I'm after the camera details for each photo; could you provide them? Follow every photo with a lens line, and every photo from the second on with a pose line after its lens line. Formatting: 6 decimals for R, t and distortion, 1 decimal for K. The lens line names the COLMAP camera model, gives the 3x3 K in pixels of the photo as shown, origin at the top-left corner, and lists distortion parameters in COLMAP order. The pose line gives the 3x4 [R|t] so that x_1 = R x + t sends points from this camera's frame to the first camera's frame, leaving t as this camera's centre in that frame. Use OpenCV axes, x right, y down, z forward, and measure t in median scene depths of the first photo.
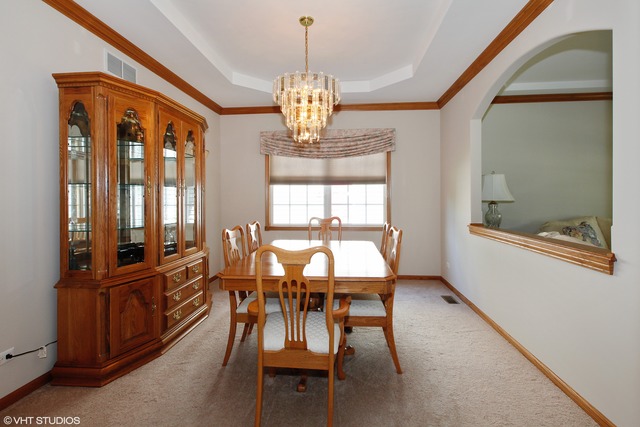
lens RADIAL K [[316.2, 0, 321.0], [0, 316.2, 198.5], [0, 0, 1]] dist [-0.001137, -0.000034]
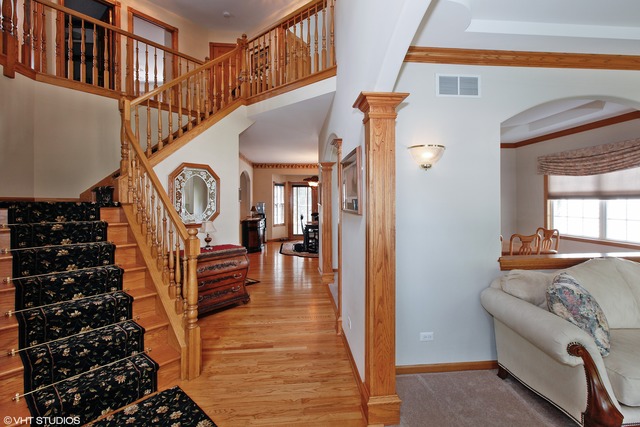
lens RADIAL K [[310.2, 0, 323.1], [0, 310.2, 201.3], [0, 0, 1]] dist [-0.002196, -0.000440]
pose [[0.172502, -0.001685, -0.985008, 0.857090], [0.000646, 0.999999, -0.001598, -0.036926], [0.985009, -0.000361, 0.172503, -0.052425]]
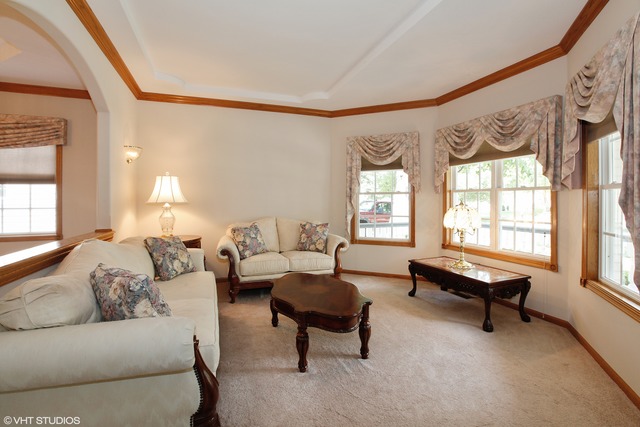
lens RADIAL K [[310.2, 0, 319.2], [0, 310.2, 200.8], [0, 0, 1]] dist [-0.002196, -0.000440]
pose [[0.911562, -0.003484, 0.411148, 0.503766], [0.002331, 0.999992, 0.003306, -0.001809], [-0.411156, -0.002055, 0.911563, -0.035801]]
